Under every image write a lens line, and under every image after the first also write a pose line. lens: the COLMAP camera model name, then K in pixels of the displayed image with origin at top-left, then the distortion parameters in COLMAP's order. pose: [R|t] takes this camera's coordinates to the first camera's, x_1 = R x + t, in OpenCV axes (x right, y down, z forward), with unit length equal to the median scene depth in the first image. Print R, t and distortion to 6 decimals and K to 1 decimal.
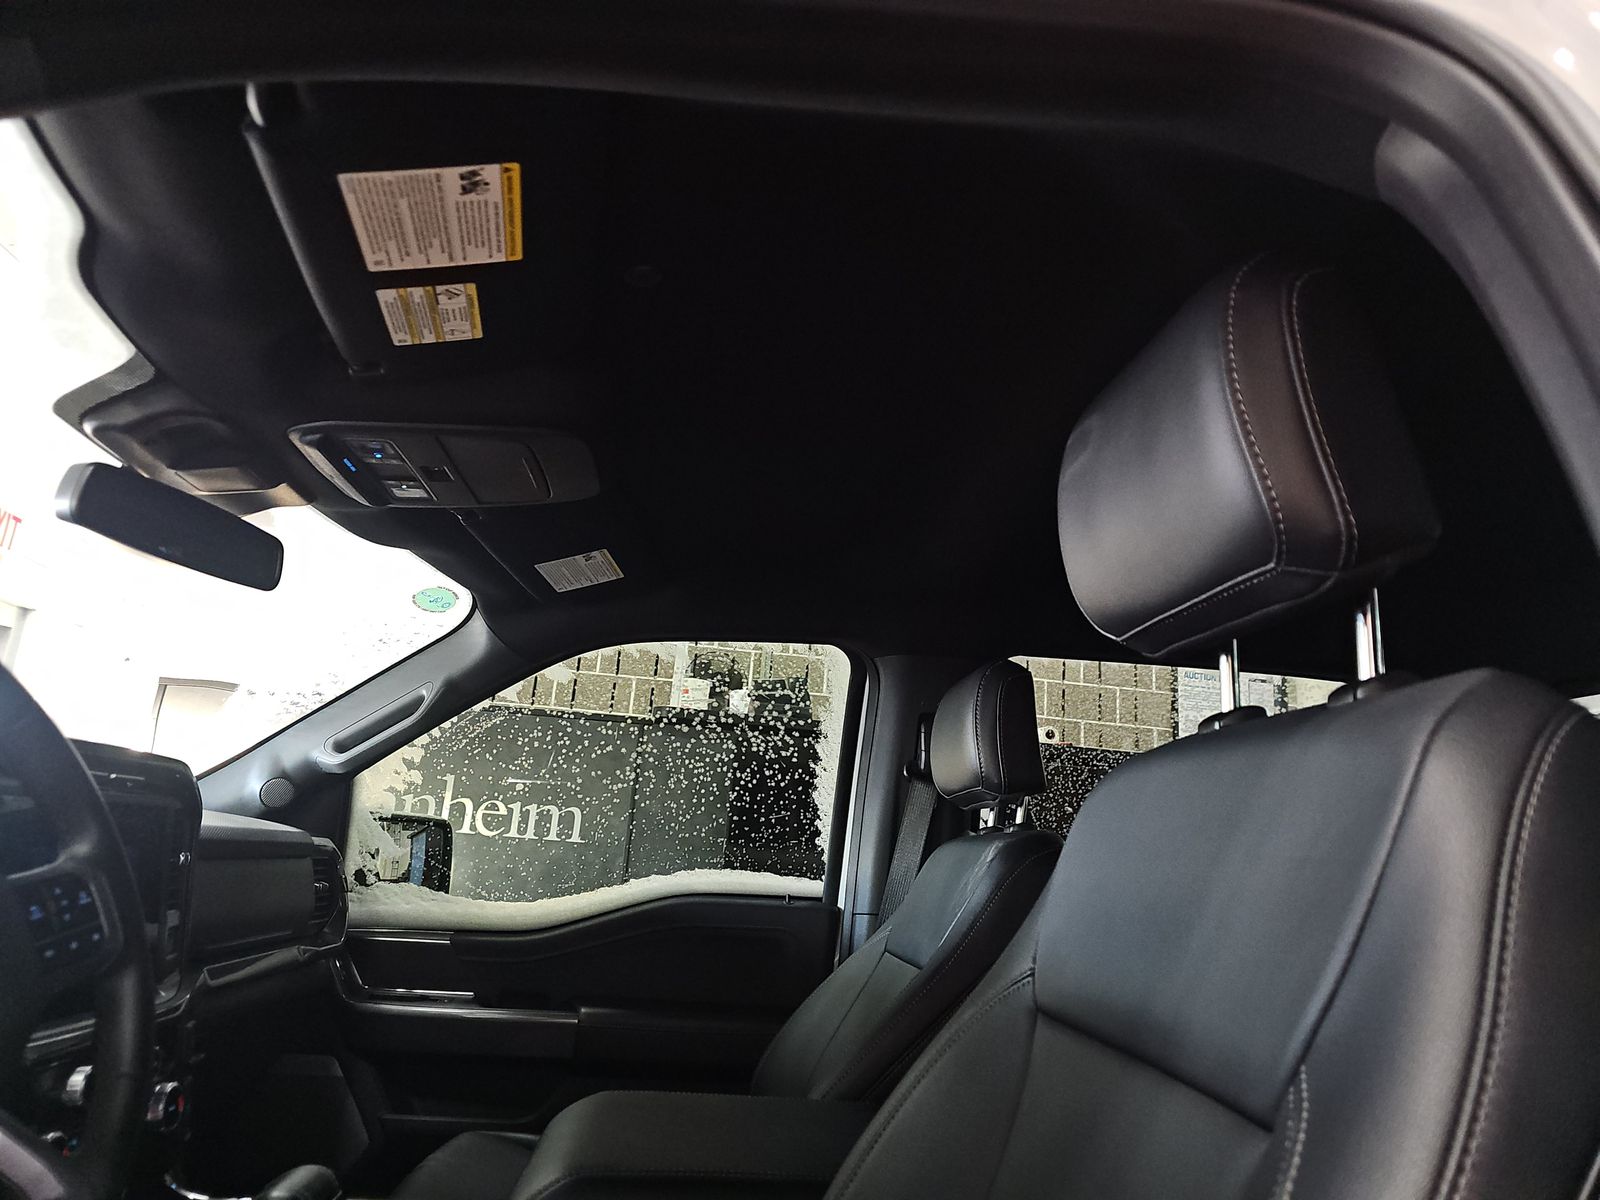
lens RADIAL K [[1074.9, 0, 779.5], [0, 1074.9, 599.2], [0, 0, 1]] dist [0.074240, -0.004057]
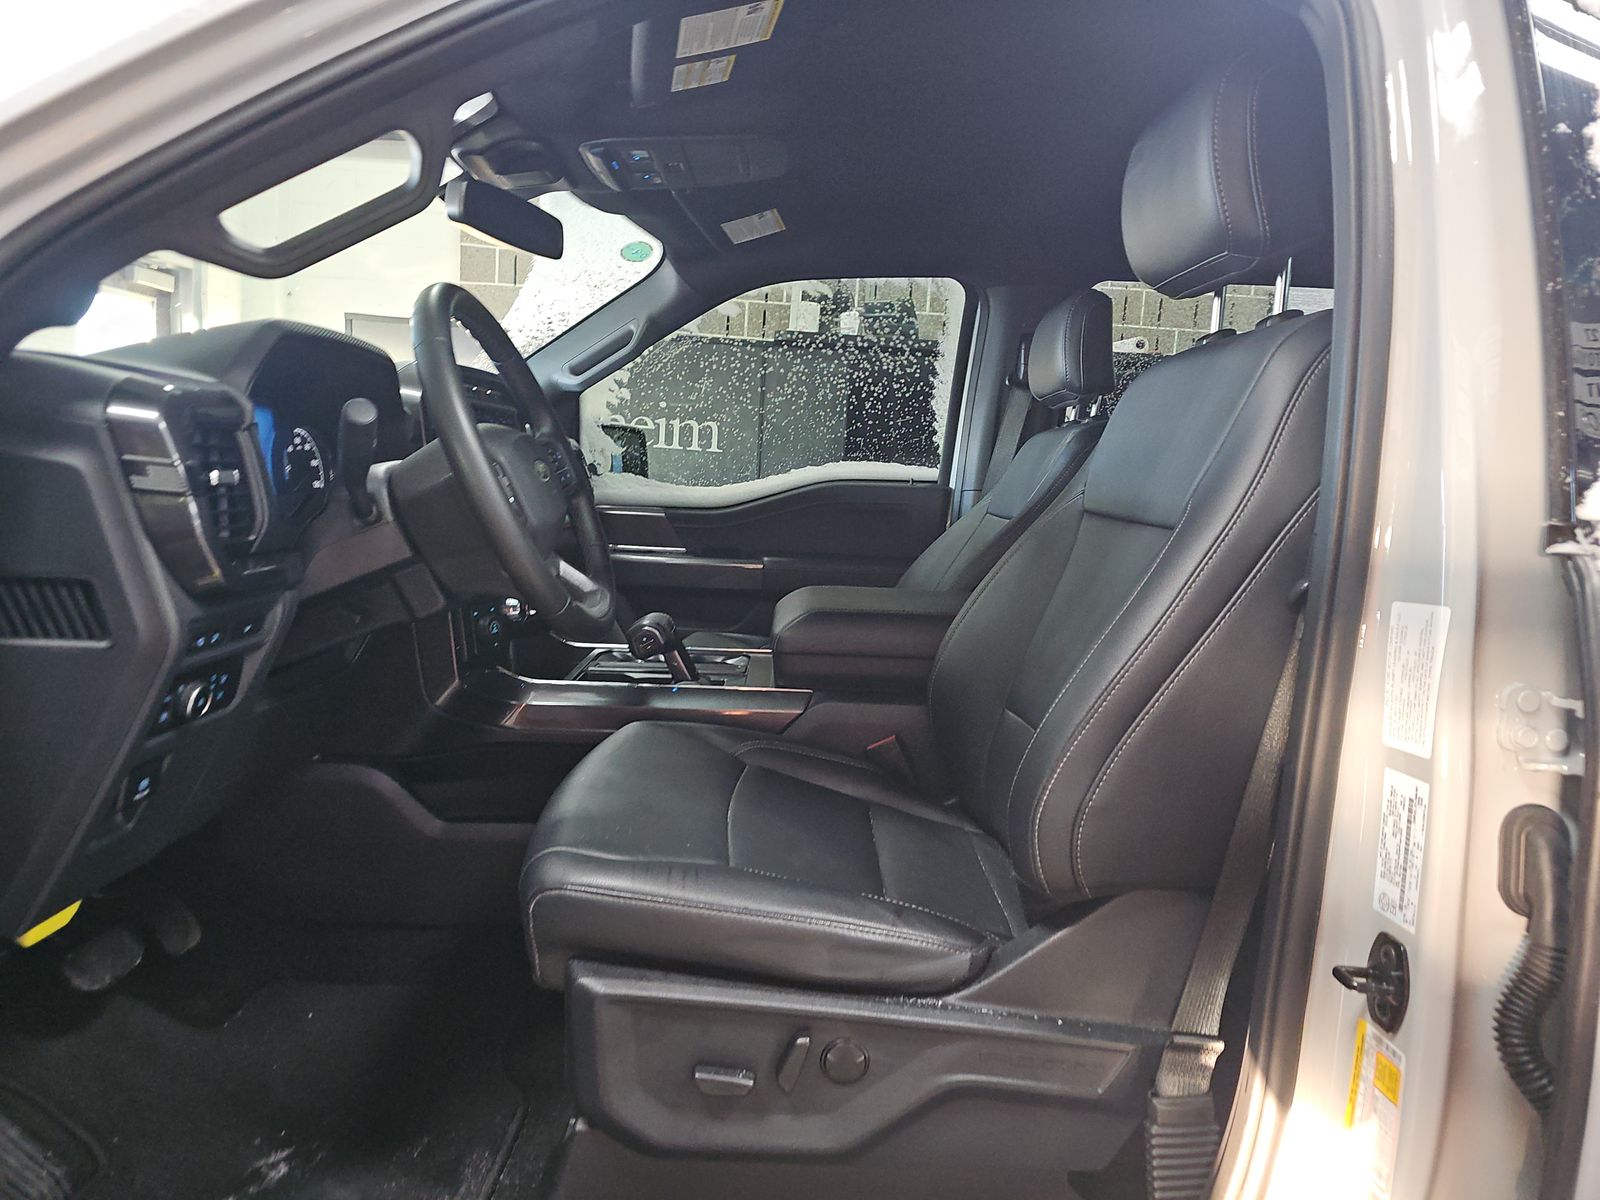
lens RADIAL K [[1074.9, 0, 779.5], [0, 1074.9, 599.2], [0, 0, 1]] dist [0.074240, -0.004057]
pose [[0.996271, -0.004701, -0.086153, -0.039005], [0.033930, 0.939410, 0.341111, -0.040464], [0.079329, -0.342763, 0.936067, -0.282365]]
